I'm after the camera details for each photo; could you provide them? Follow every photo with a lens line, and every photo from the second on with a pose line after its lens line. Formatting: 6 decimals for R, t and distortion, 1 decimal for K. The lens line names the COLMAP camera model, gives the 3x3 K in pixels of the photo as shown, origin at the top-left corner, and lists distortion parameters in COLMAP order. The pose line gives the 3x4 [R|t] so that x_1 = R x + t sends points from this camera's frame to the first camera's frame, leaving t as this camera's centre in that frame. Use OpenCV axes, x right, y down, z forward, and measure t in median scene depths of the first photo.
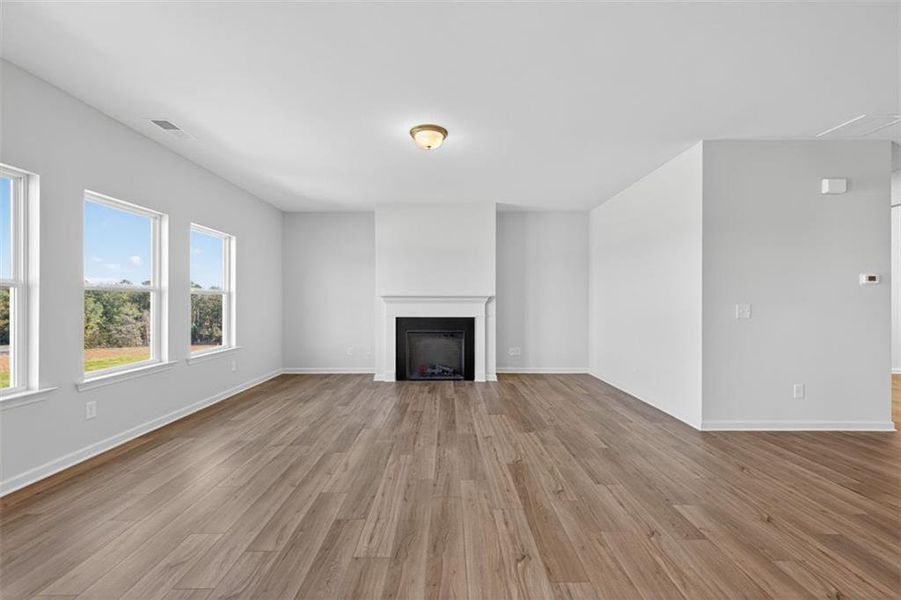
lens RADIAL K [[381.0, 0, 452.4], [0, 381.0, 302.0], [0, 0, 1]] dist [0.006665, -0.000052]
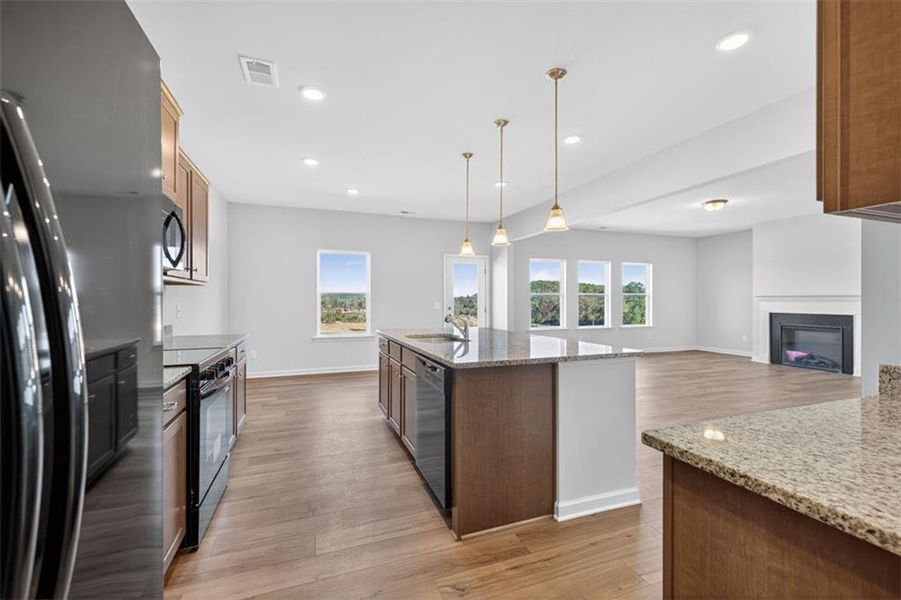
lens RADIAL K [[386.4, 0, 454.3], [0, 386.4, 296.1], [0, 0, 1]] dist [0.009242, -0.000095]
pose [[0.343350, -0.009887, -0.939155, 1.031458], [-0.002568, 0.999931, -0.011466, 0.003425], [0.939204, 0.006349, 0.343301, -0.616478]]
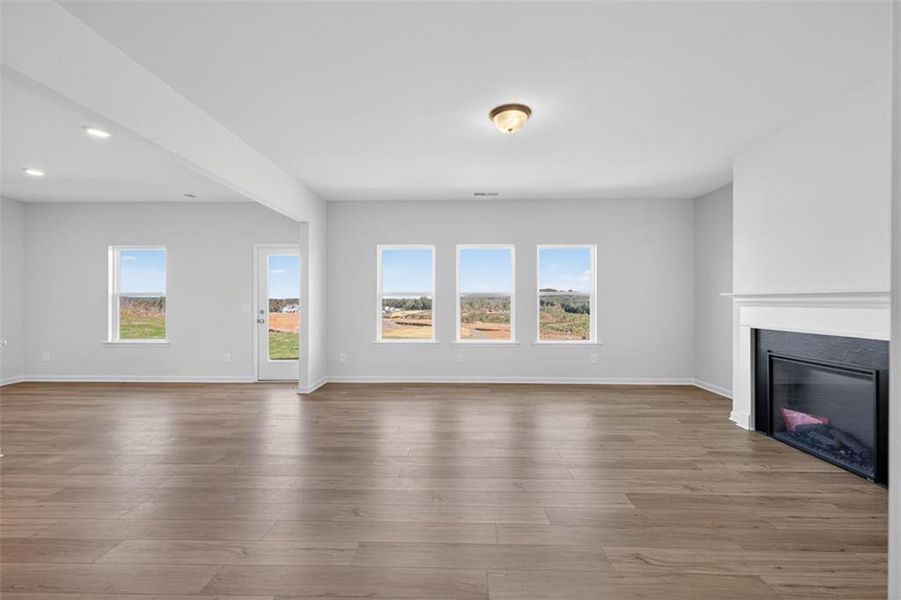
lens RADIAL K [[378.4, 0, 450.5], [0, 378.4, 300.0], [0, 0, 1]] dist [0.001143, -0.000016]
pose [[-0.037709, -0.003580, -0.999282, 0.722586], [-0.004461, 0.999984, -0.003414, -0.002882], [0.999279, 0.004329, -0.037724, 0.777449]]
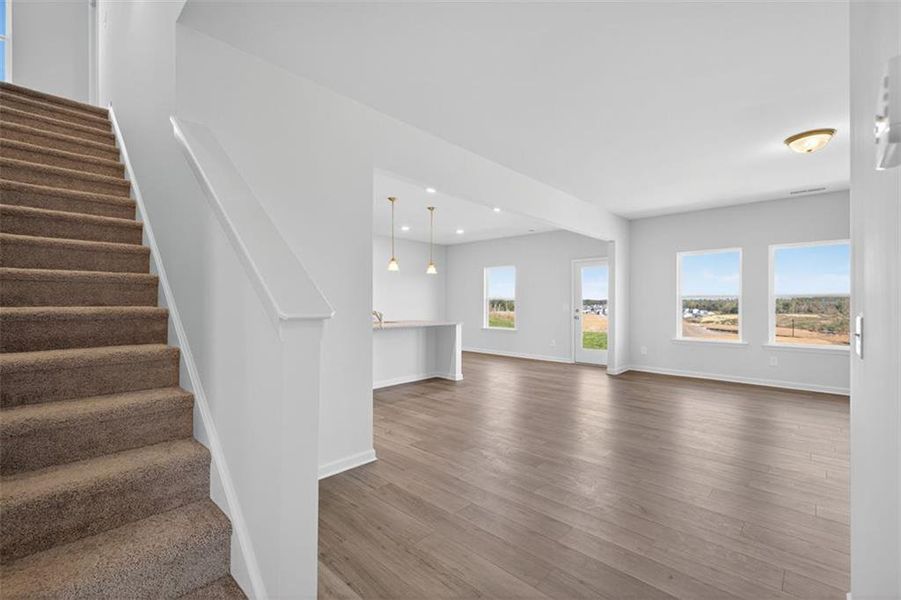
lens RADIAL K [[381.6, 0, 450.5], [0, 381.6, 300.0], [0, 0, 1]] dist [0.001868, -0.000408]
pose [[-0.697597, -0.005532, -0.716469, 1.133127], [-0.004300, 0.999985, -0.003534, -0.003840], [0.716478, 0.000616, -0.697610, 0.887438]]
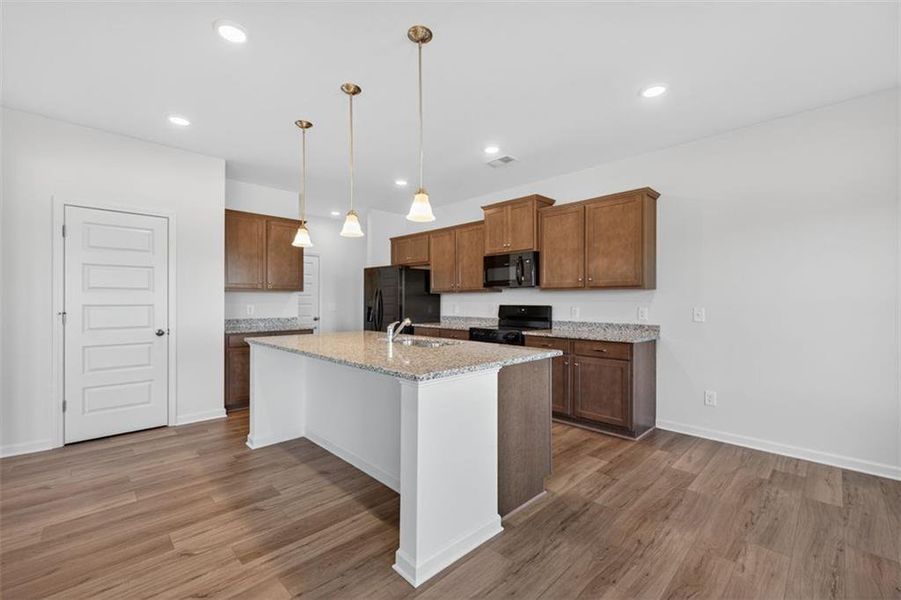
lens RADIAL K [[381.0, 0, 452.4], [0, 381.0, 302.0], [0, 0, 1]] dist [0.006665, -0.000052]
pose [[-0.694973, -0.004227, 0.719024, -0.333163], [-0.000767, 0.999987, 0.005138, -0.003908], [-0.719036, 0.003019, -0.694967, 0.111829]]
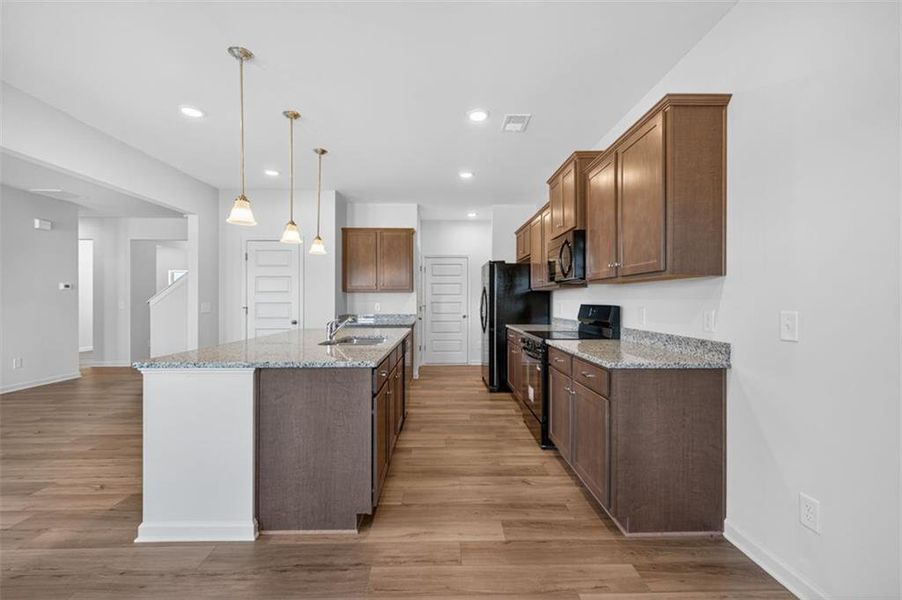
lens RADIAL K [[382.0, 0, 451.0], [0, 382.0, 300.0], [0, 0, 1]] dist [0.001868, -0.000408]
pose [[-0.015493, 0.000731, 0.999880, -0.503543], [0.002082, 0.999998, -0.000699, 0.001454], [-0.999878, 0.002071, -0.015495, -0.546485]]
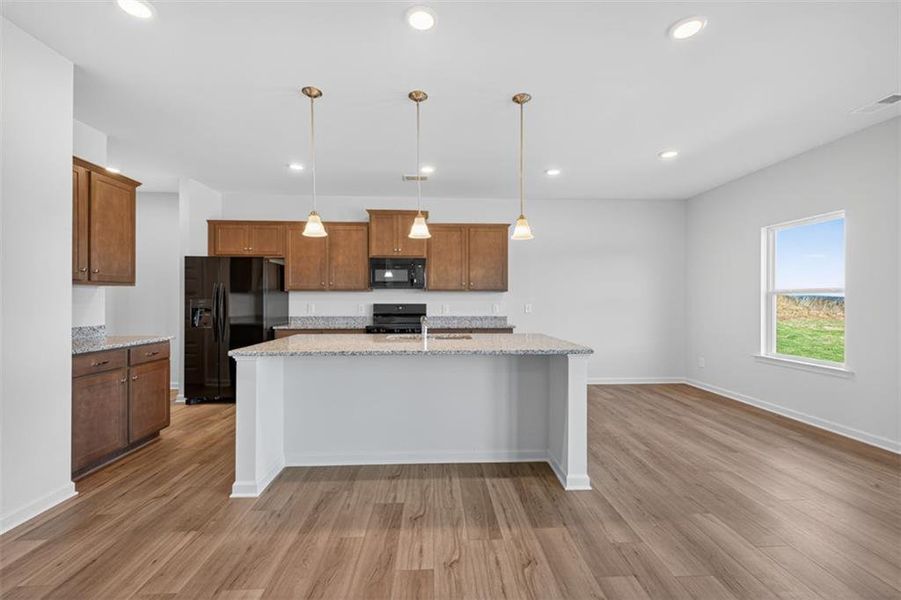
lens RADIAL K [[376.0, 0, 453.2], [0, 376.0, 302.6], [0, 0, 1]] dist [0.005505, -0.000239]
pose [[-0.999182, -0.000920, -0.040434, 0.243865], [-0.001202, 0.999975, 0.006958, -0.001304], [0.040426, 0.007001, -0.999158, 0.458458]]
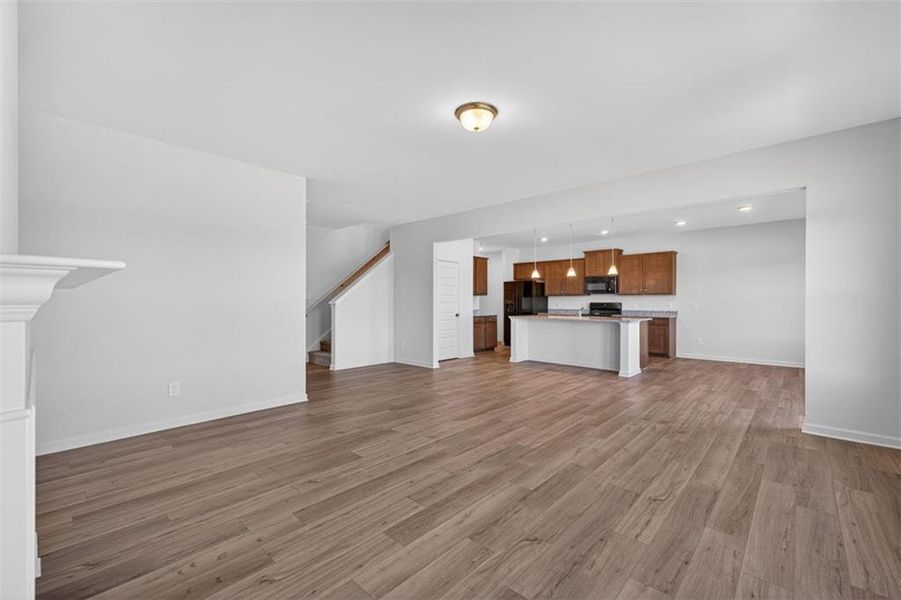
lens RADIAL K [[381.0, 0, 452.4], [0, 381.0, 302.0], [0, 0, 1]] dist [0.006665, -0.000052]
pose [[-0.727791, -0.002894, 0.685793, -0.548026], [0.001312, 0.999983, 0.005612, -0.005034], [-0.685798, 0.004984, -0.727775, 1.463094]]
